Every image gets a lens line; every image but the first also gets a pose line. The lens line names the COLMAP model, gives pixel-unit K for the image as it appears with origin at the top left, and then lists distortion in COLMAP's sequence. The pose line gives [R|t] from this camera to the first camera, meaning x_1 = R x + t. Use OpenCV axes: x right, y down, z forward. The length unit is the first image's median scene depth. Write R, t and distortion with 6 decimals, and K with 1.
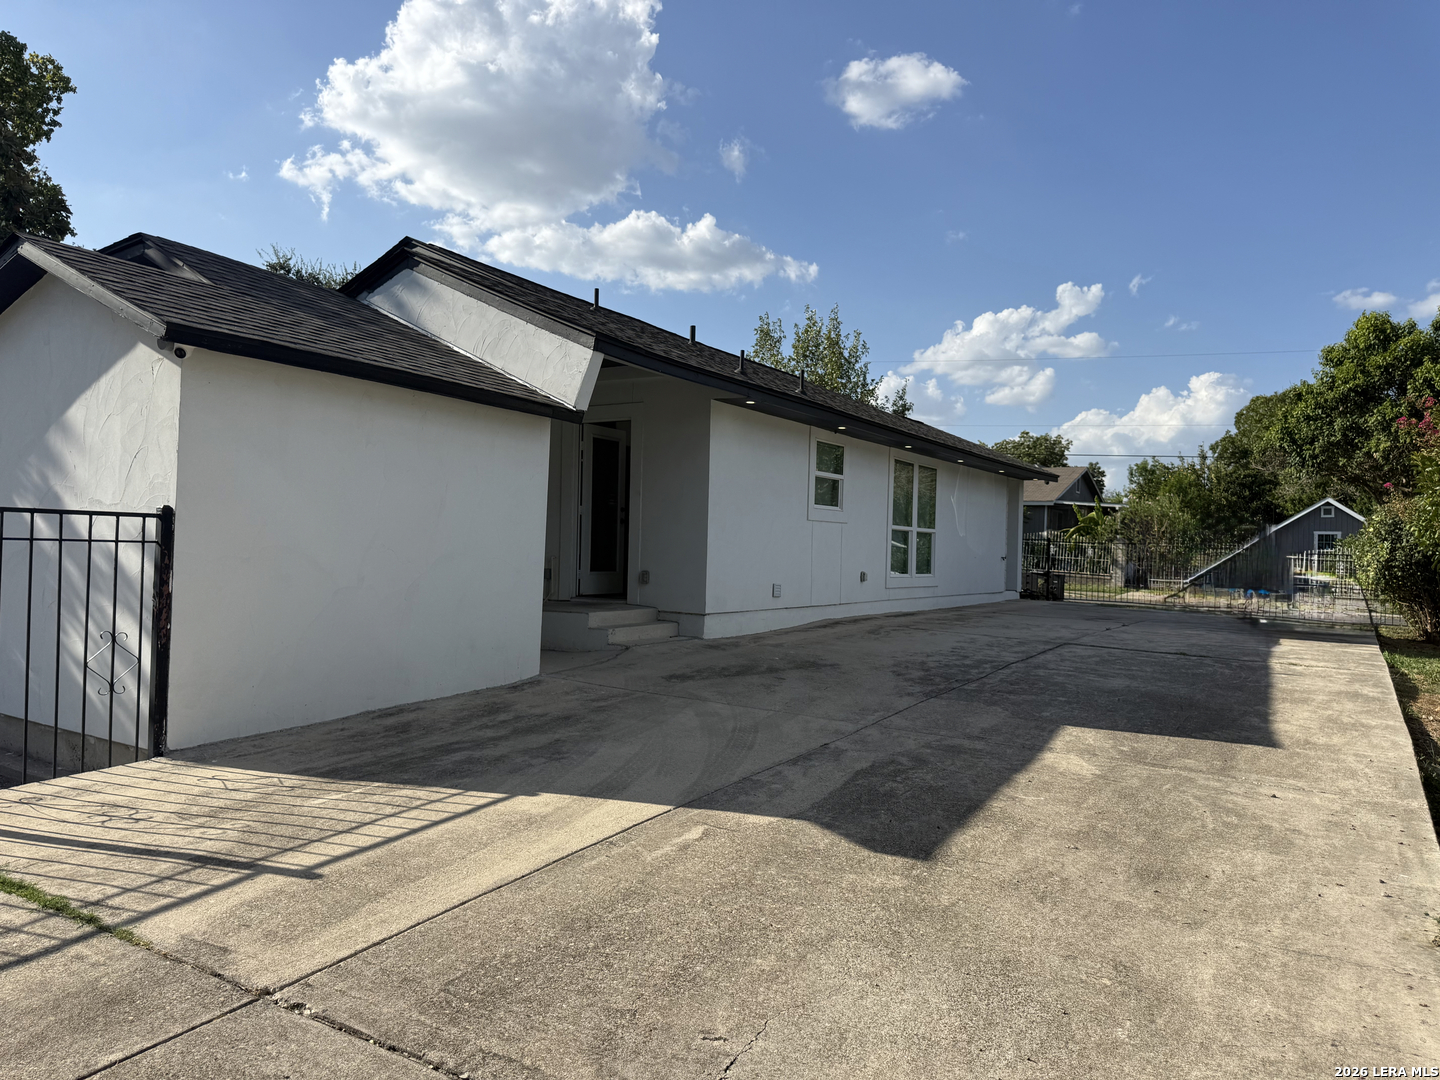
lens RADIAL K [[997.9, 0, 712.3], [0, 997.9, 541.8], [0, 0, 1]] dist [0.114232, -0.172193]
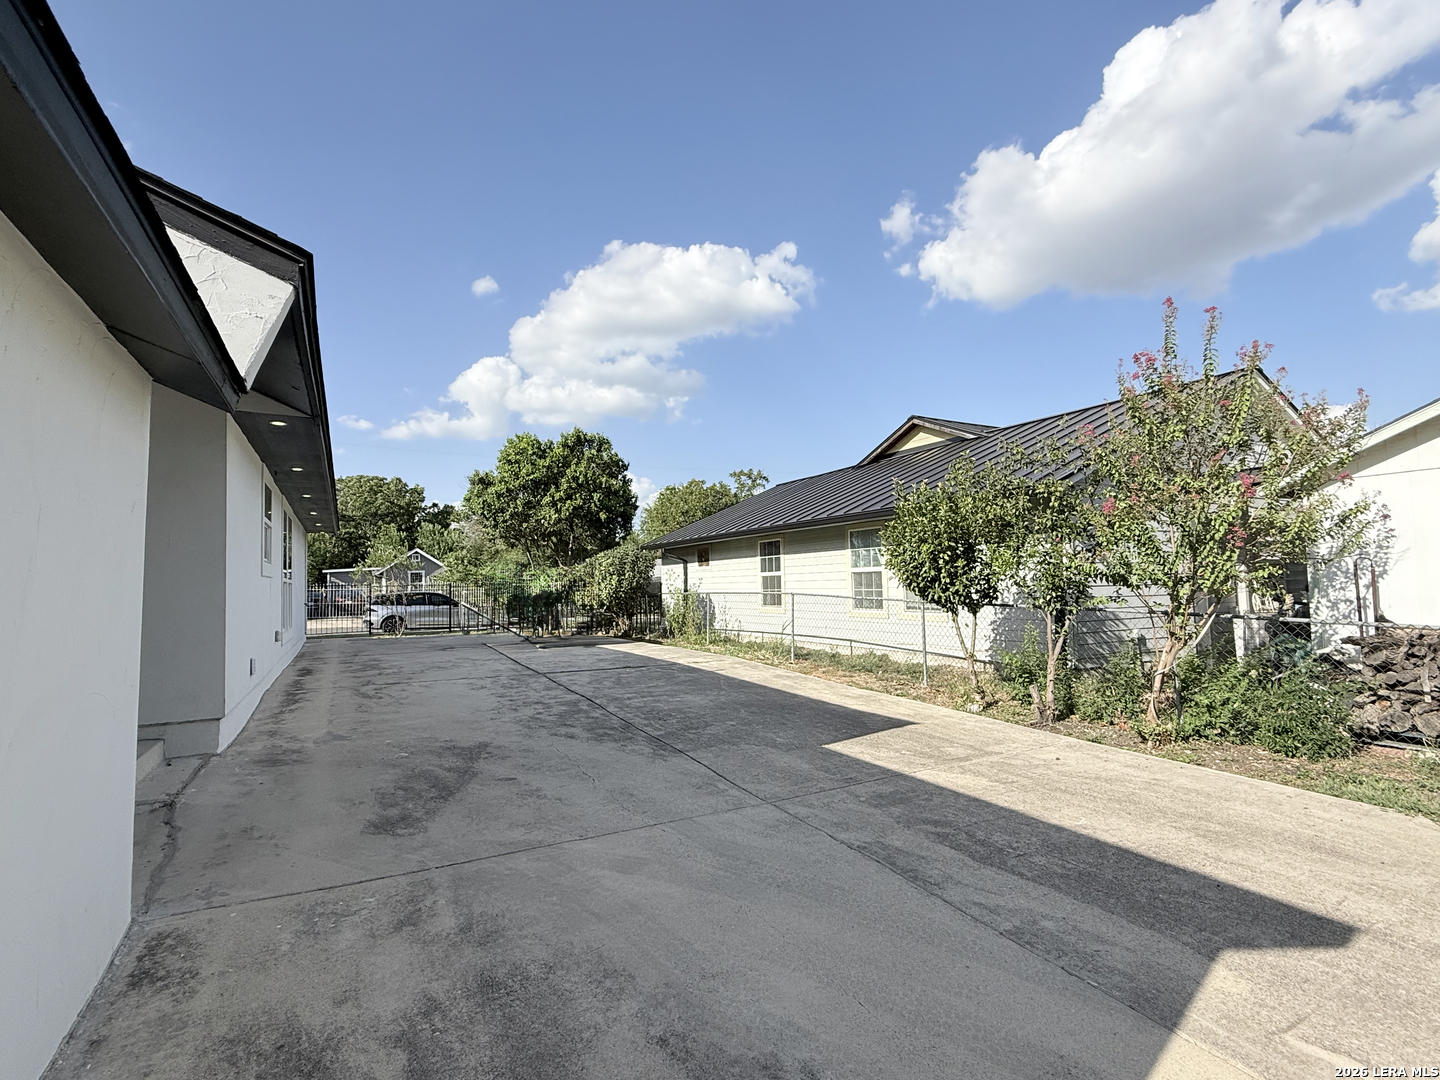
lens RADIAL K [[686.1, 0, 717.7], [0, 686.1, 543.8], [0, 0, 1]] dist [0.001490, 0.000027]
pose [[0.489142, -0.003437, 0.872197, -0.188740], [0.047305, 0.998625, -0.022595, -0.018701], [-0.870920, 0.052311, 0.488632, 0.341568]]
